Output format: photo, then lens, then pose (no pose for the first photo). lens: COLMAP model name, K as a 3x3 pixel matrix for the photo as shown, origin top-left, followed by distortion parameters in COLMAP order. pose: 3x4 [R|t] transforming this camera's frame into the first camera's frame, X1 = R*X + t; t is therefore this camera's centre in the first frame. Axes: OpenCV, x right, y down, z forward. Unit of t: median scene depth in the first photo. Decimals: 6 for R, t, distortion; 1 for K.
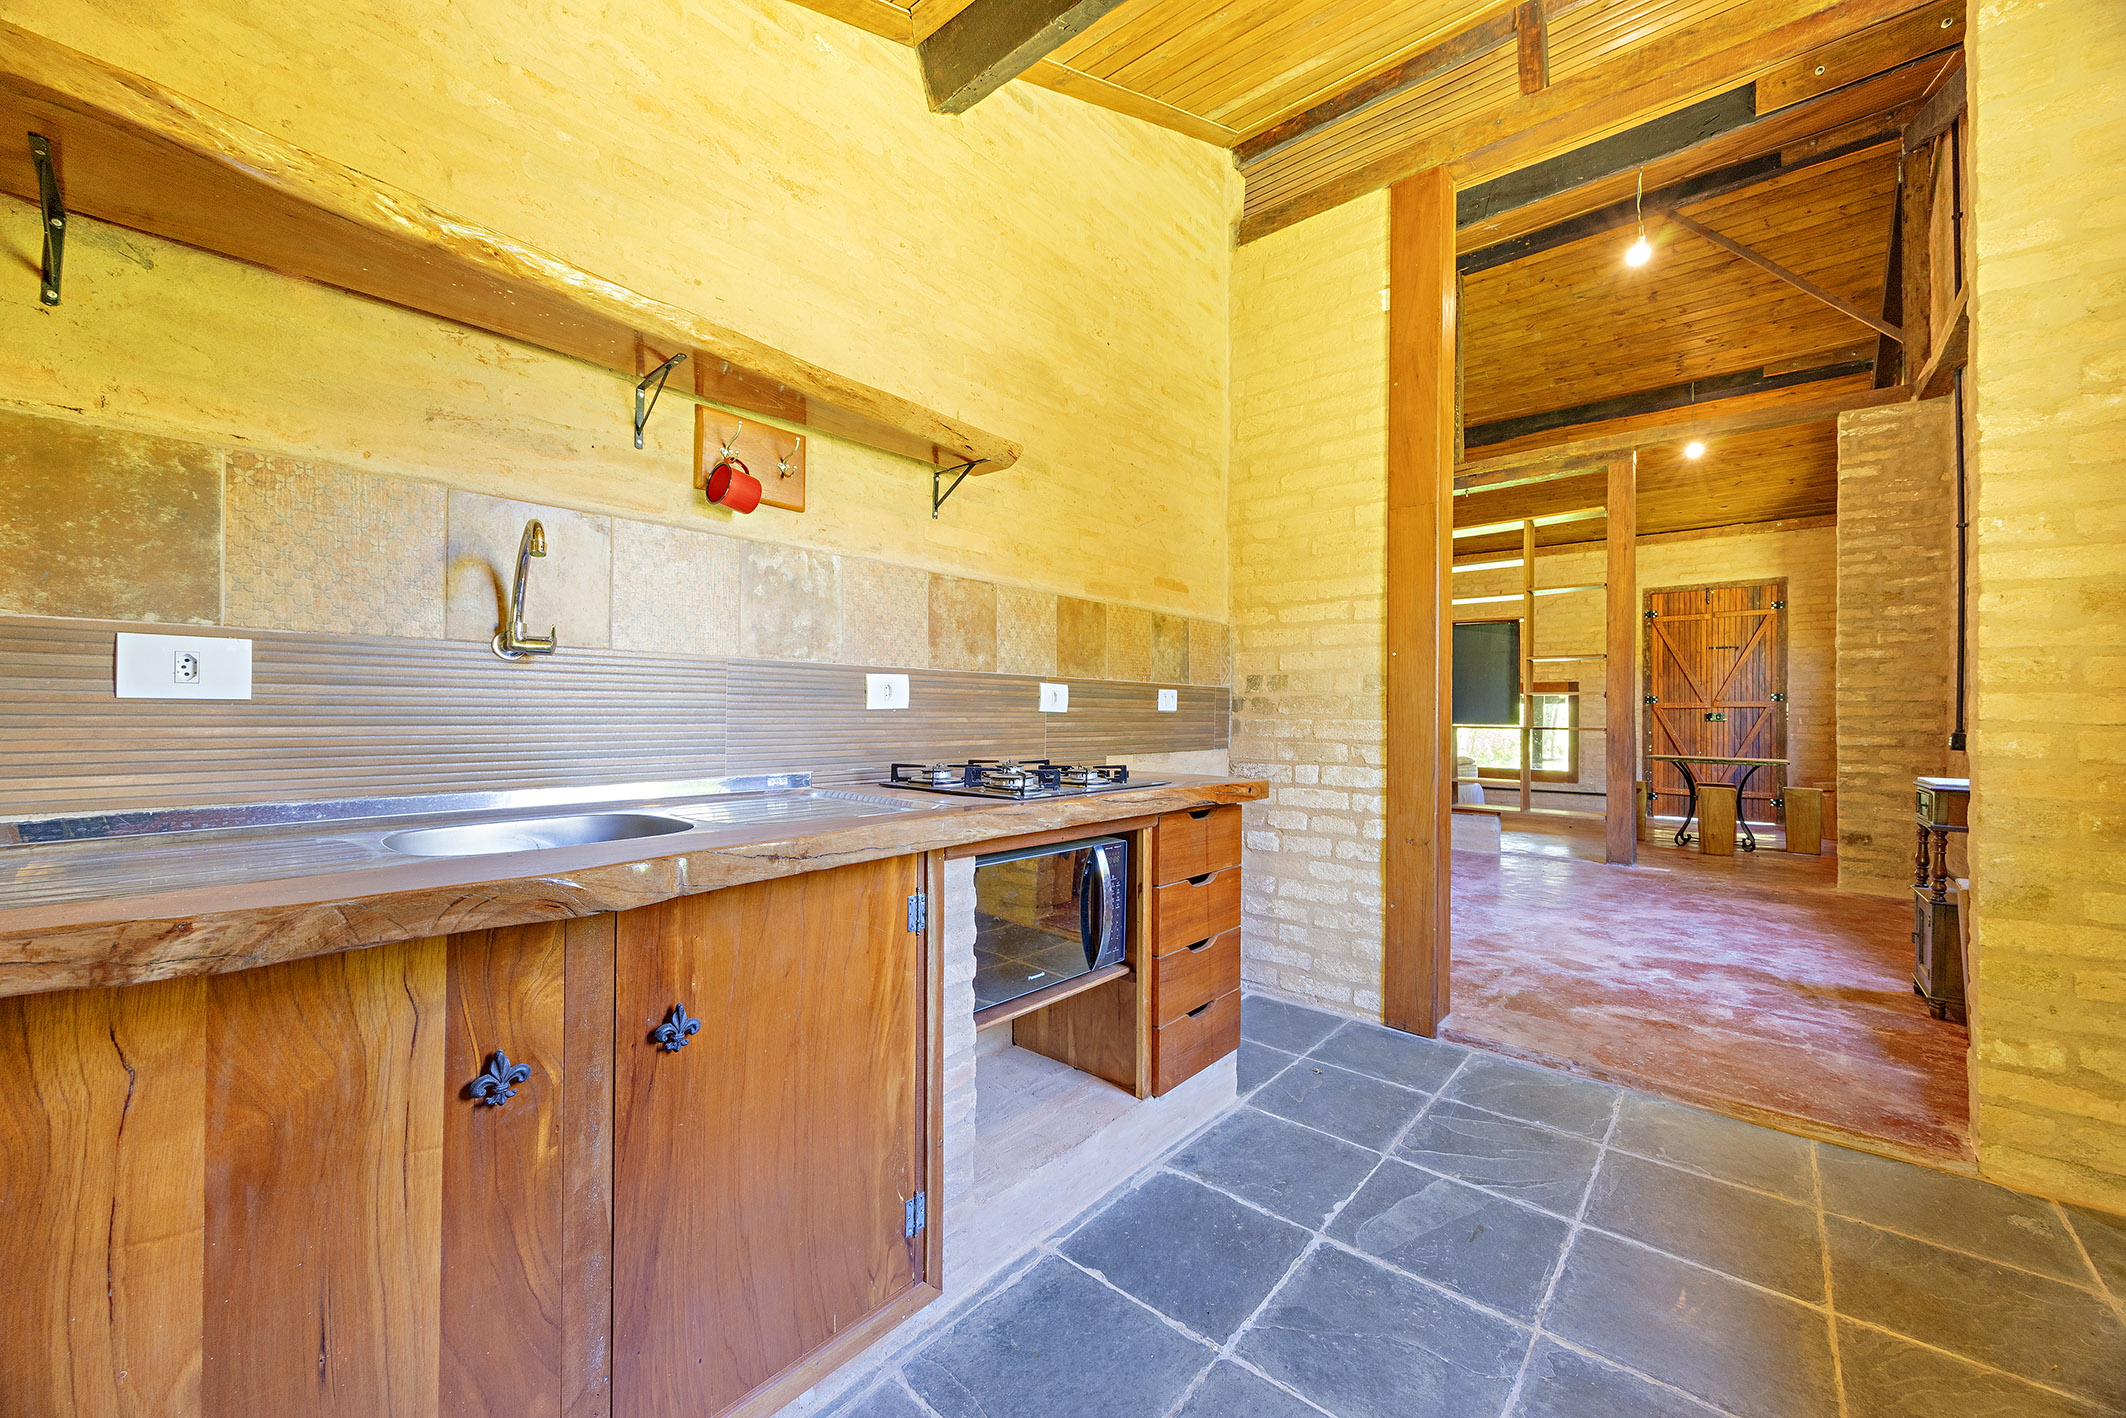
lens RADIAL K [[1246.8, 0, 1064.9], [0, 1246.8, 716.3], [0, 0, 1]] dist [-0.004216, -0.000956]
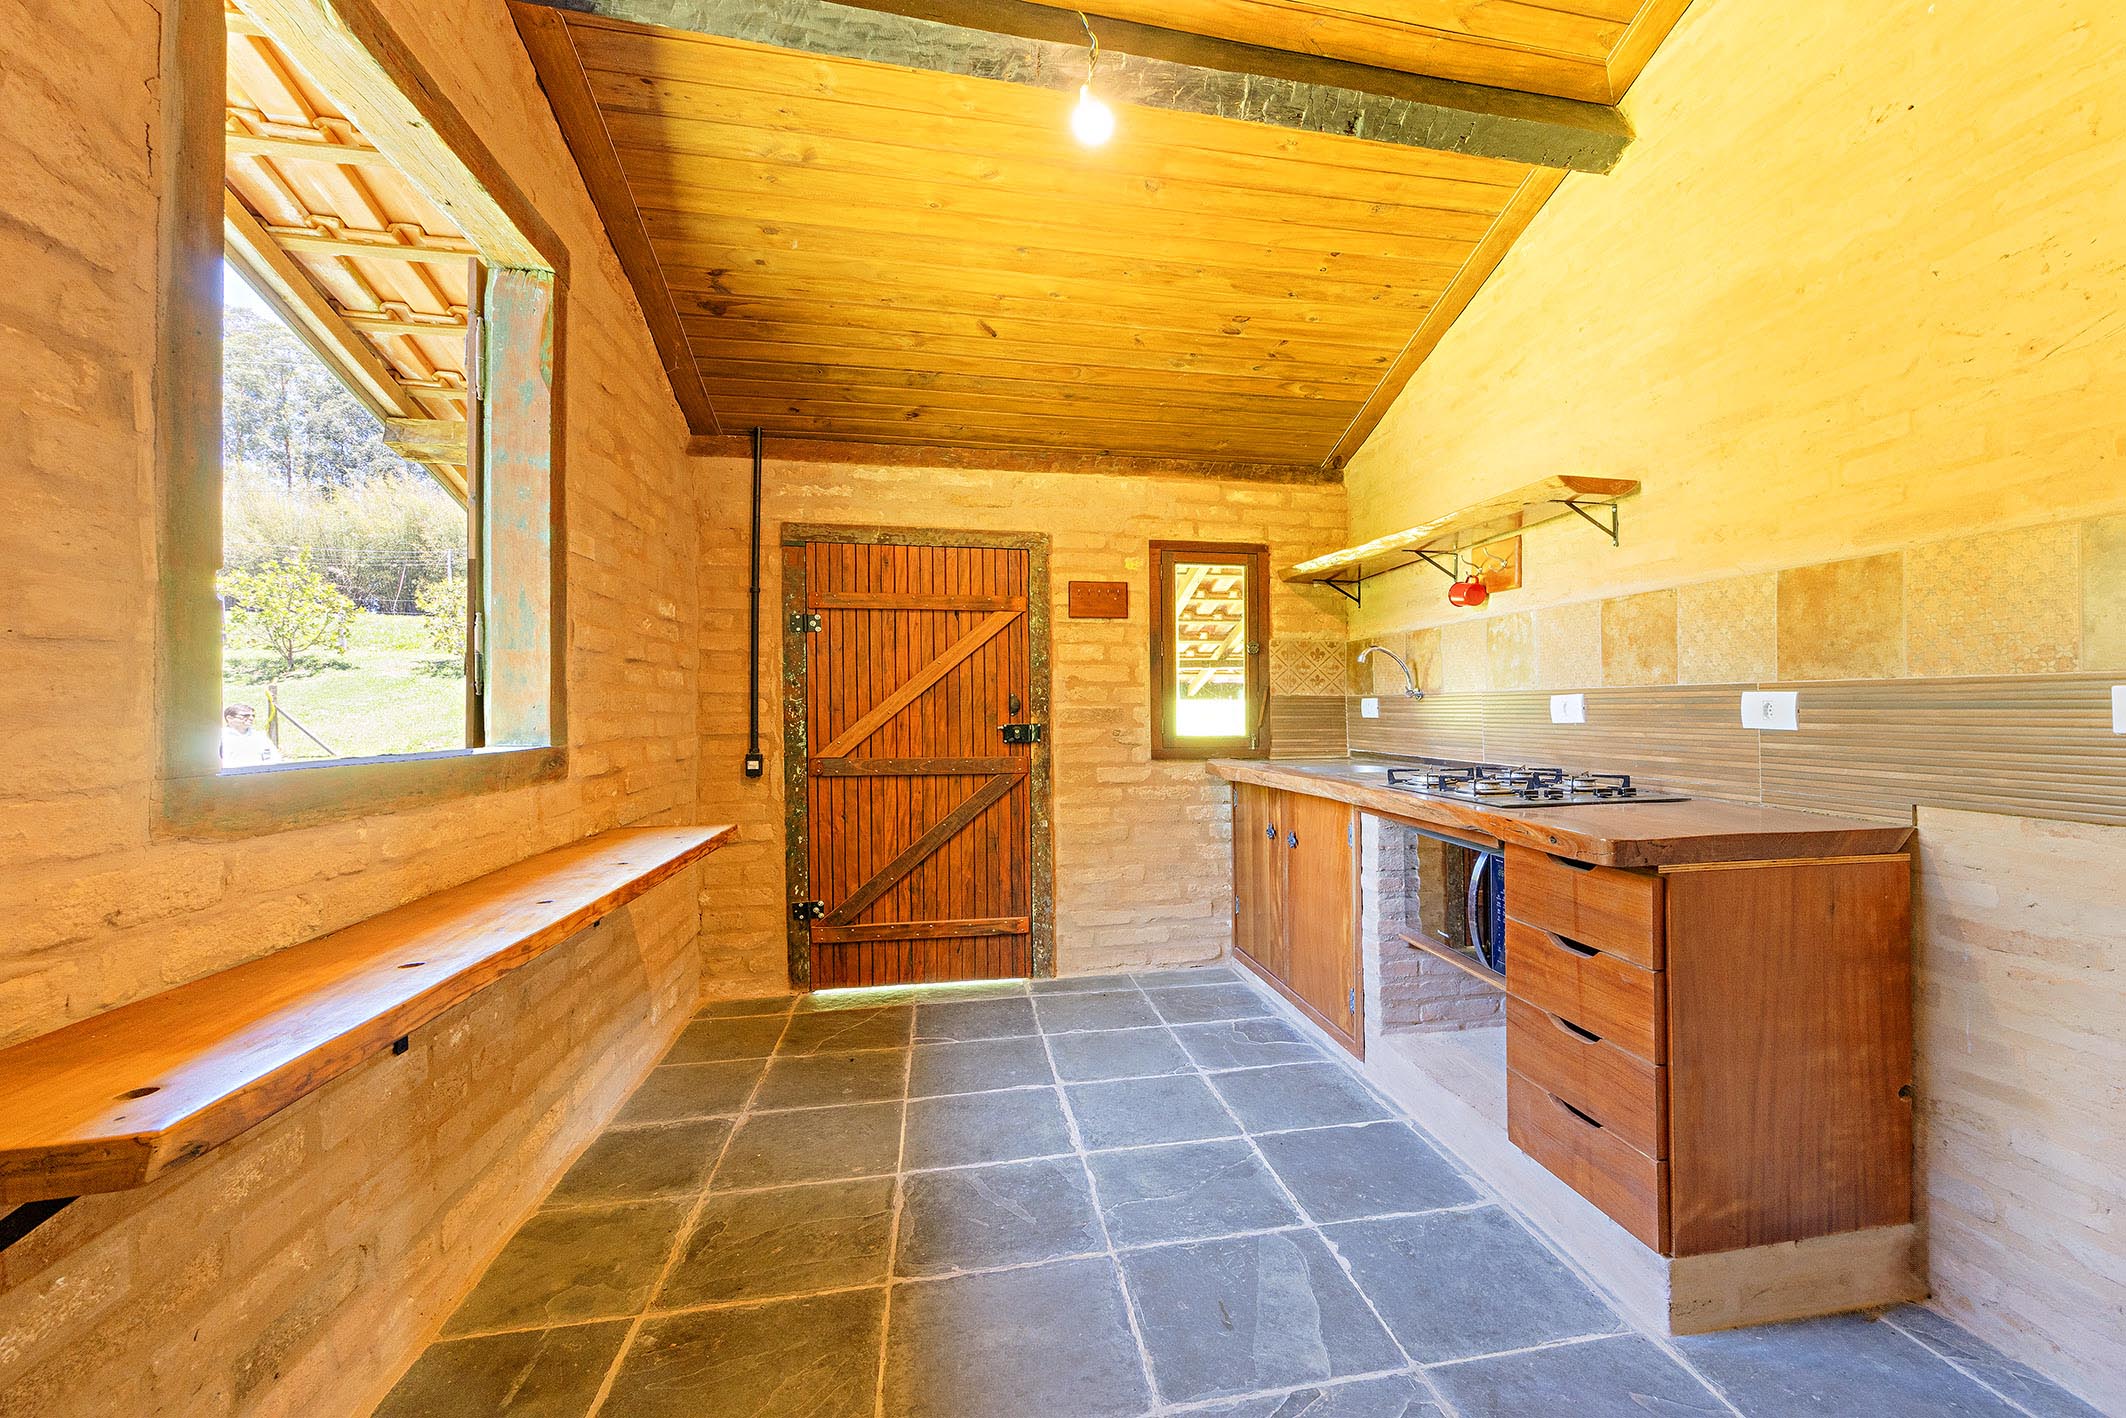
lens RADIAL K [[954.3, 0, 1056.5], [0, 954.3, 705.0], [0, 0, 1]] dist [0.002832, -0.001349]
pose [[-0.809646, 0.003451, -0.586909, 0.771269], [0.009172, 0.999935, -0.006773, -0.020607], [0.586847, -0.010867, -0.809625, 1.382039]]
